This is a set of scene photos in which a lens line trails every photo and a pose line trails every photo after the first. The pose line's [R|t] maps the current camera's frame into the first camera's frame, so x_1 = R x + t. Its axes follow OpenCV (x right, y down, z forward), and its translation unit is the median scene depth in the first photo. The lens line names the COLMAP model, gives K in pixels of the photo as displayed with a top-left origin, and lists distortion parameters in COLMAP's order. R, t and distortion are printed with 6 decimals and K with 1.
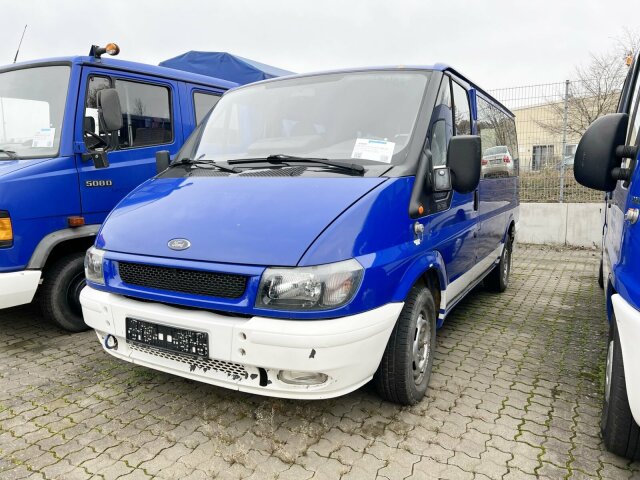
lens RADIAL K [[491.9, 0, 320.0], [0, 491.9, 240.0], [0, 0, 1]] dist [0.004908, -0.003357]
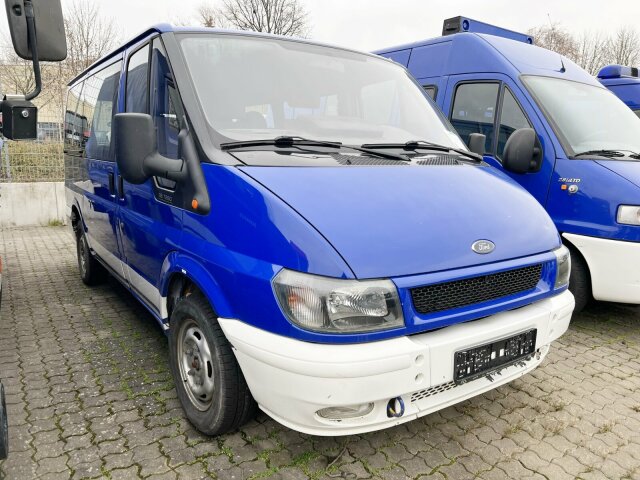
lens RADIAL K [[491.9, 0, 320.0], [0, 491.9, 240.0], [0, 0, 1]] dist [0.004908, -0.003357]
pose [[0.454033, -0.154168, 0.877545, -1.160189], [0.108284, 0.987163, 0.117401, -0.134198], [-0.884380, 0.041721, 0.464899, 0.840016]]
